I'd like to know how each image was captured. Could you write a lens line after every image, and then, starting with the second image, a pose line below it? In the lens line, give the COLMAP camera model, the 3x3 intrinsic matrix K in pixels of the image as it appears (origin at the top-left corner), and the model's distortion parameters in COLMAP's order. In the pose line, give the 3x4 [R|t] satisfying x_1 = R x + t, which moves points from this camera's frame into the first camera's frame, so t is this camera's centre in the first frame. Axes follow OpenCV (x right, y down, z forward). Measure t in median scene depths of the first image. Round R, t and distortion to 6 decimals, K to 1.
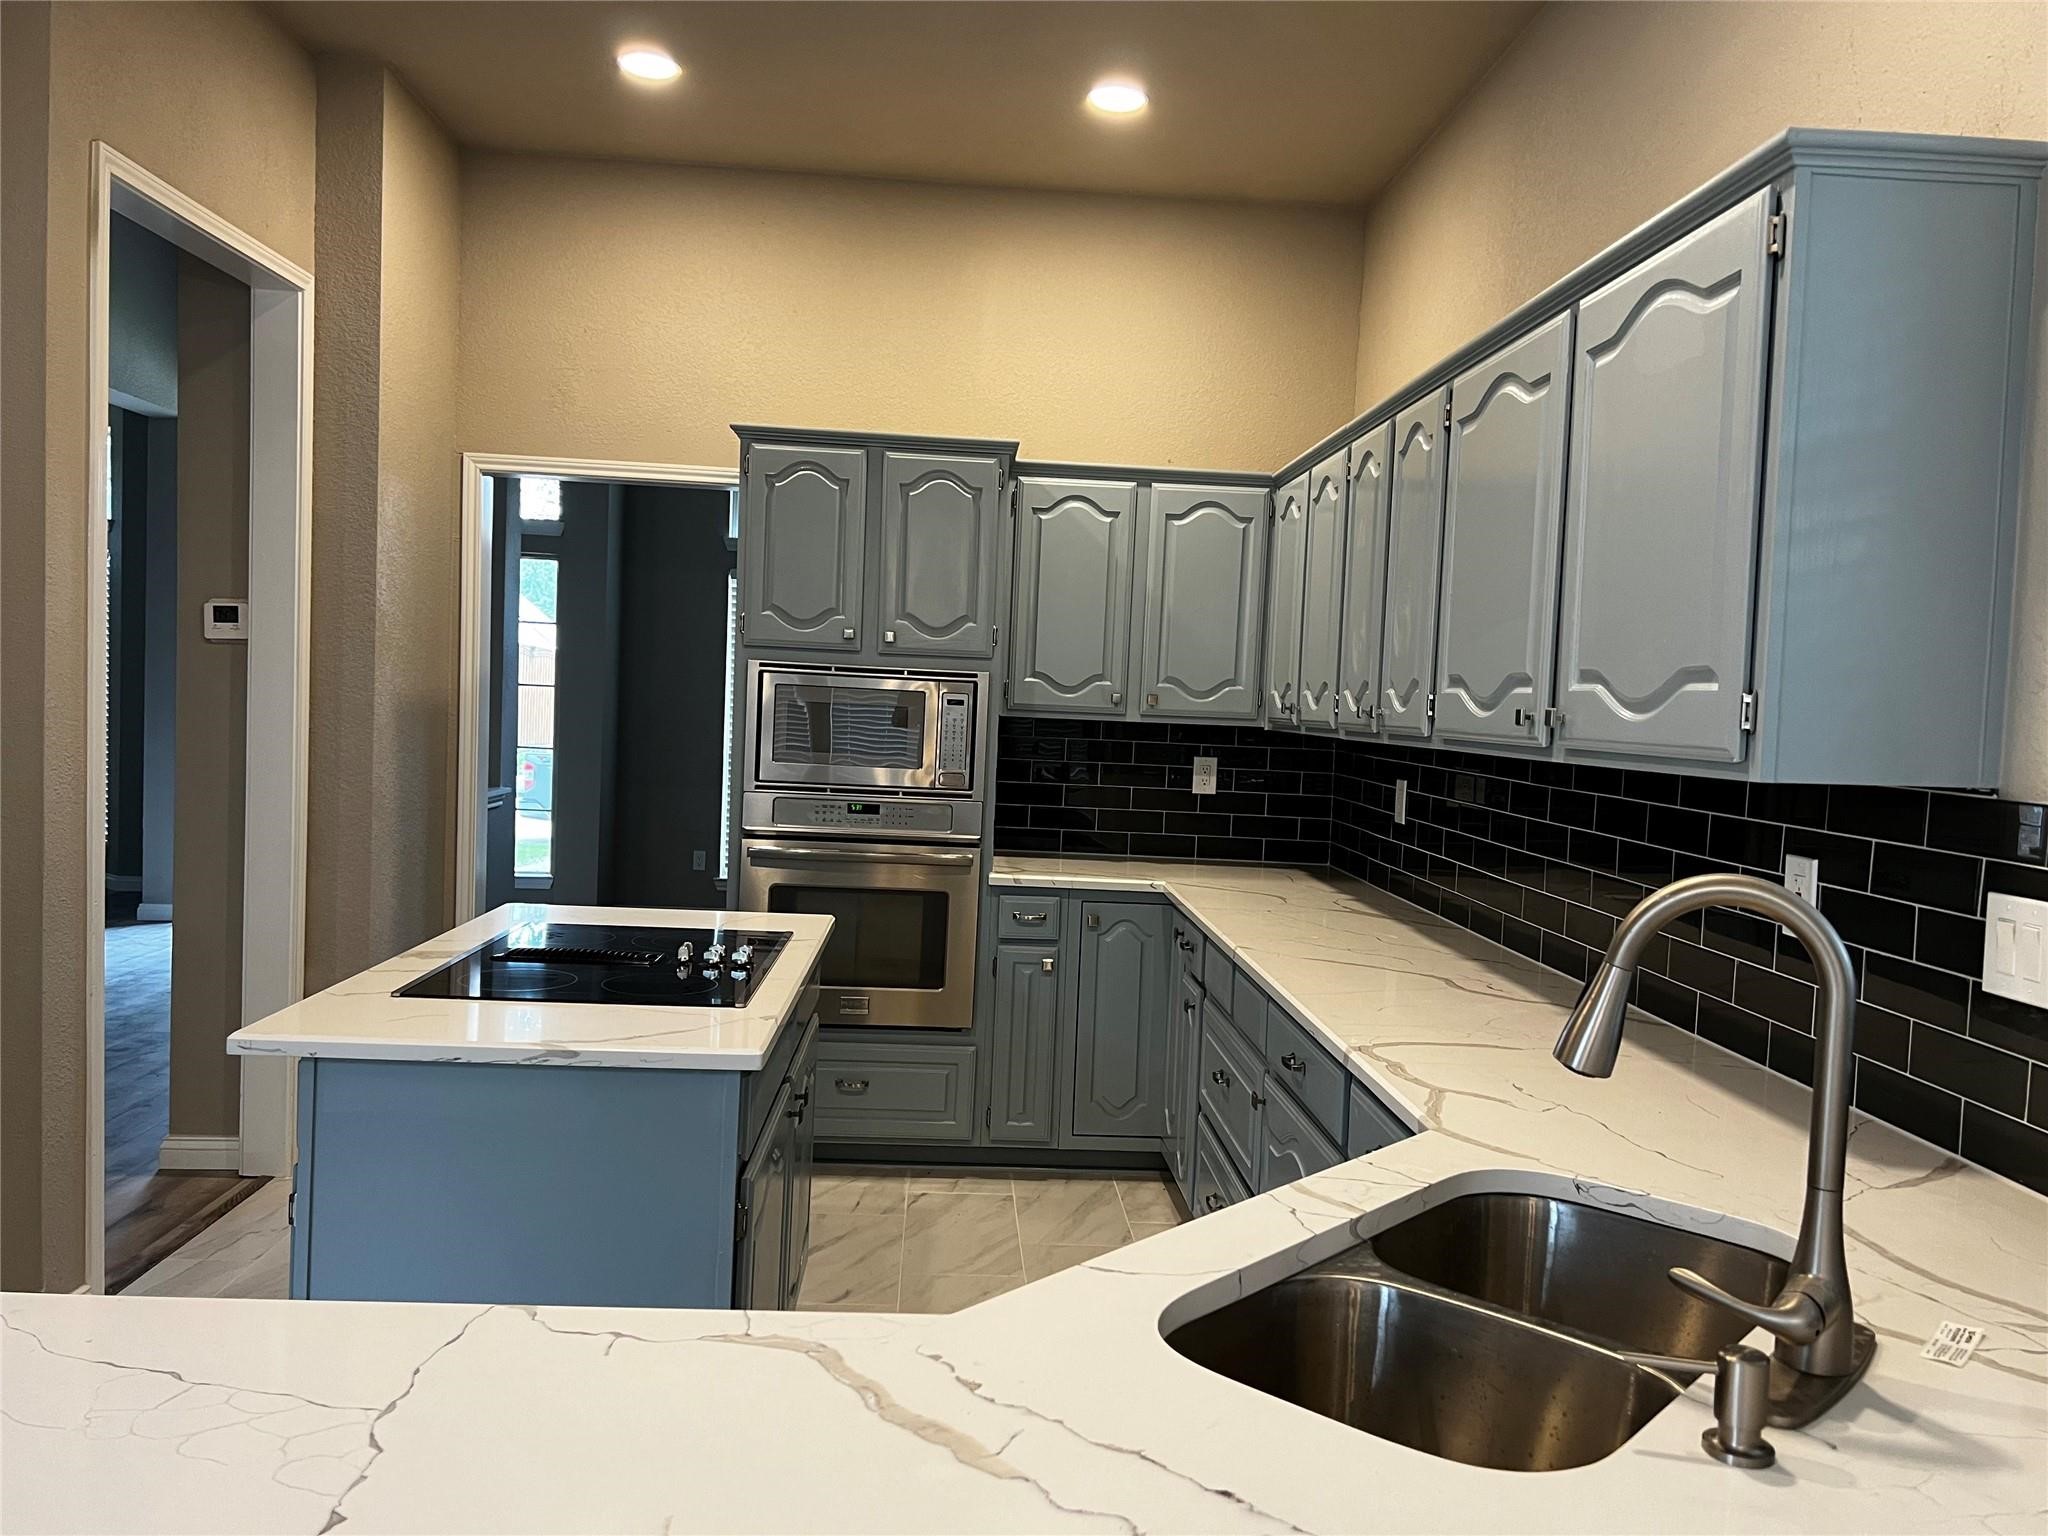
lens RADIAL K [[1530.7, 0, 1024.0], [0, 1530.7, 768.0], [0, 0, 1]] dist [0.099802, -0.163327]
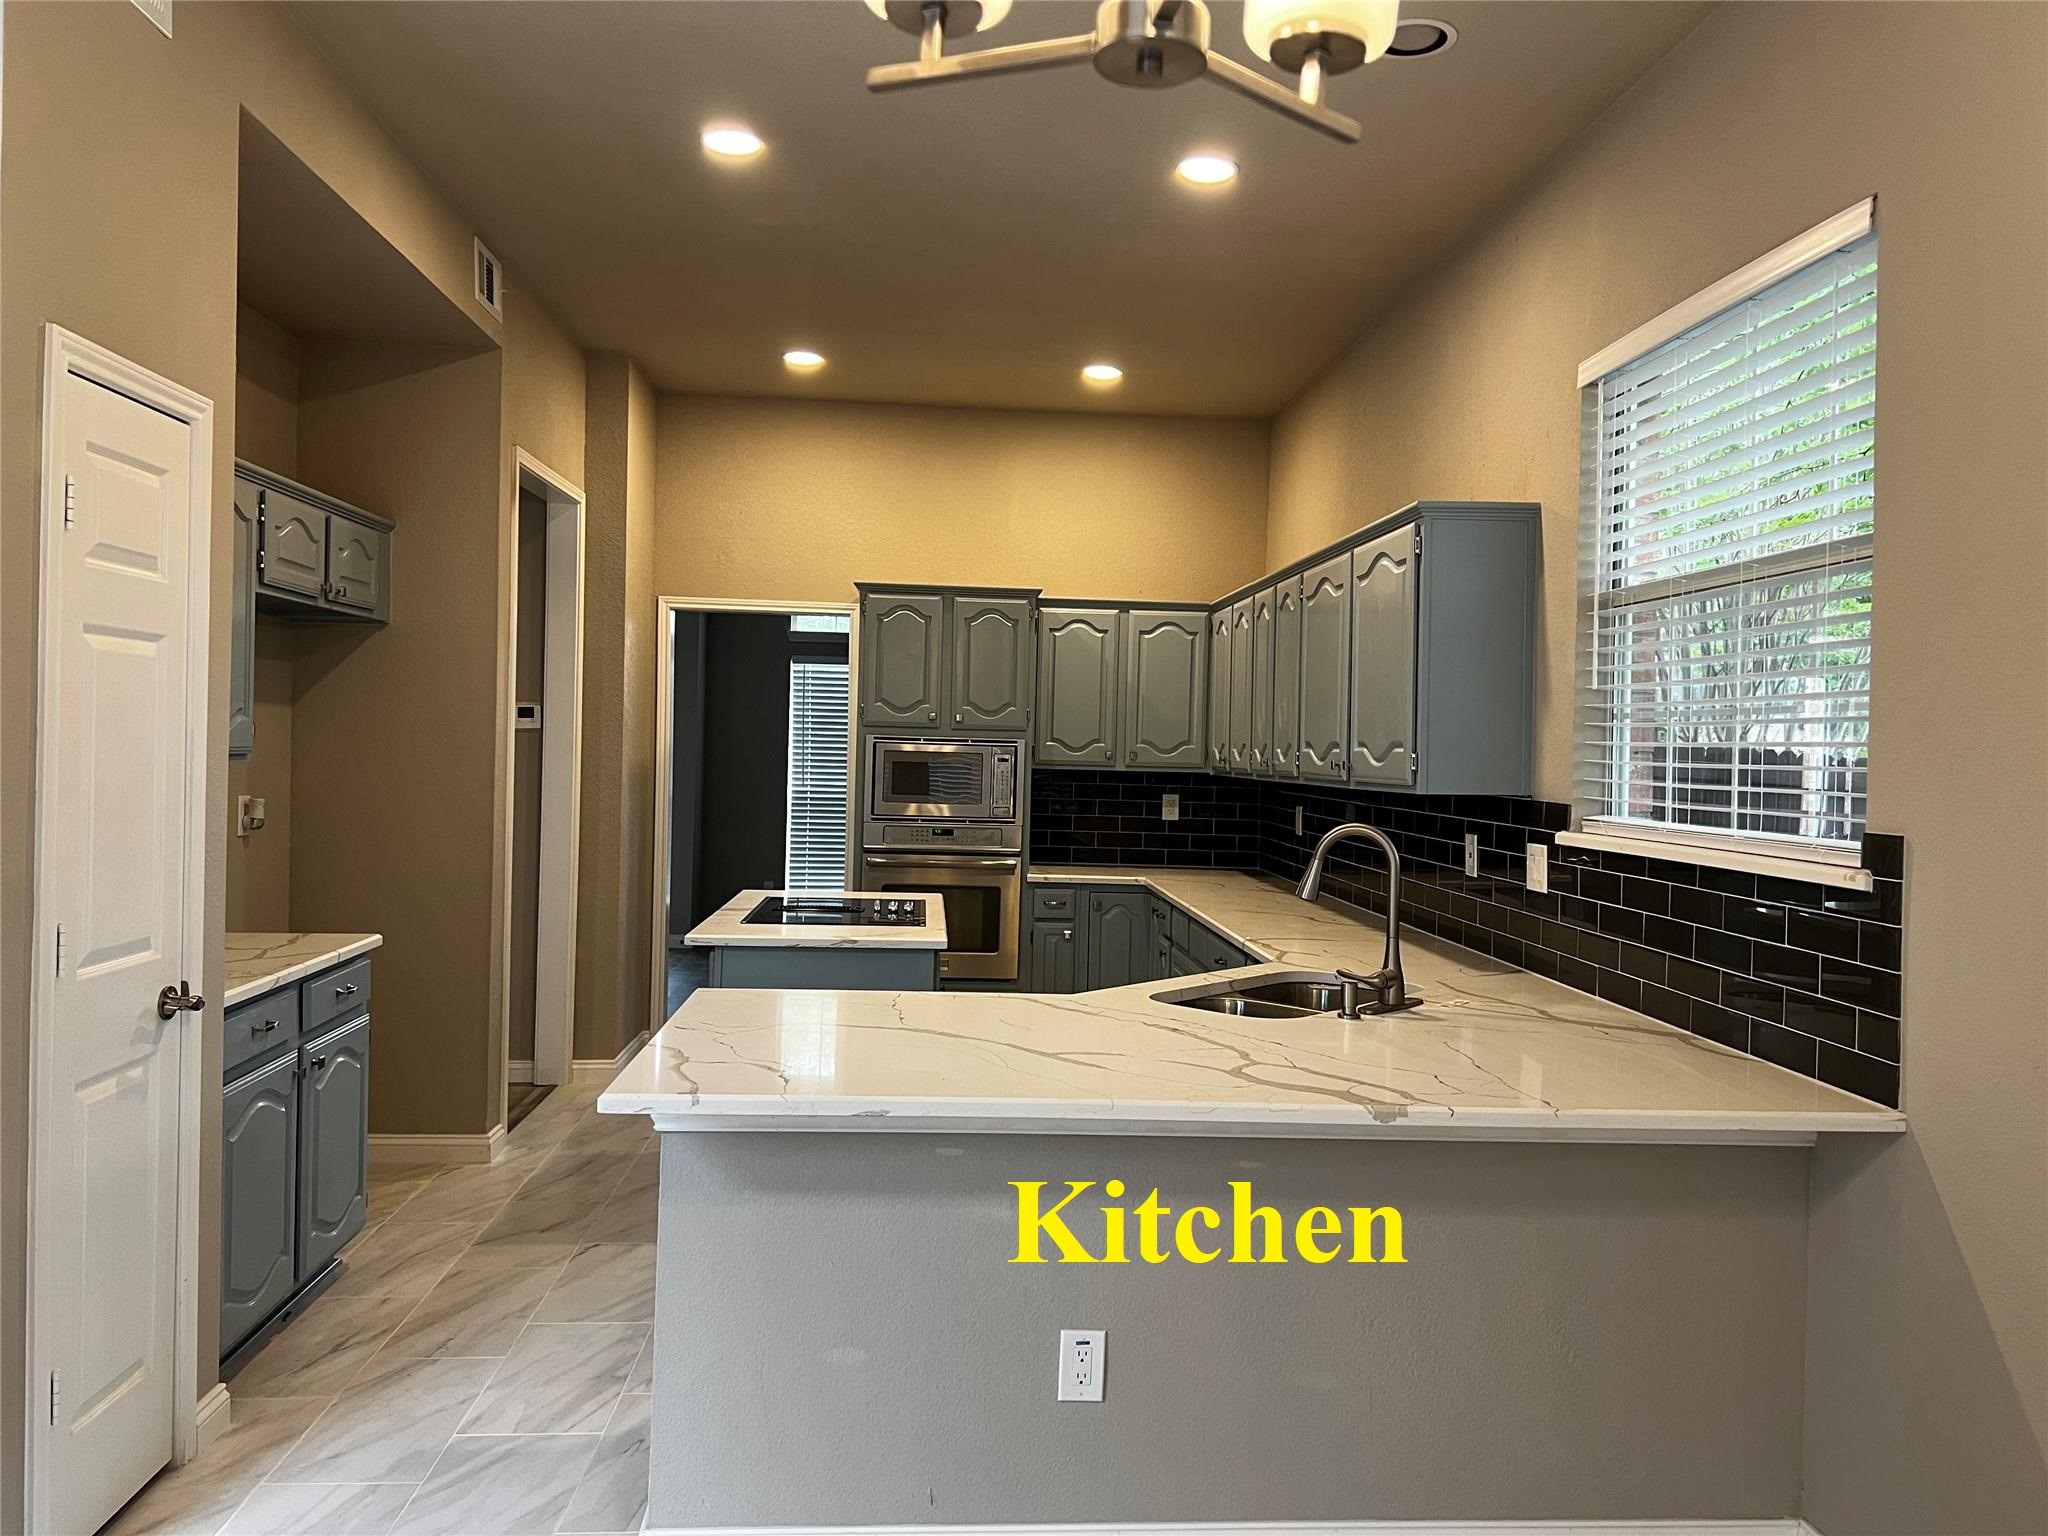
lens RADIAL K [[1561.8, 0, 1024.0], [0, 1561.8, 768.0], [0, 0, 1]] dist [0.153176, -0.176276]
pose [[0.999618, -0.019814, 0.019277, -0.053981], [0.020422, 0.999283, -0.031871, 0.014116], [-0.018631, 0.032252, 0.999306, -0.536193]]
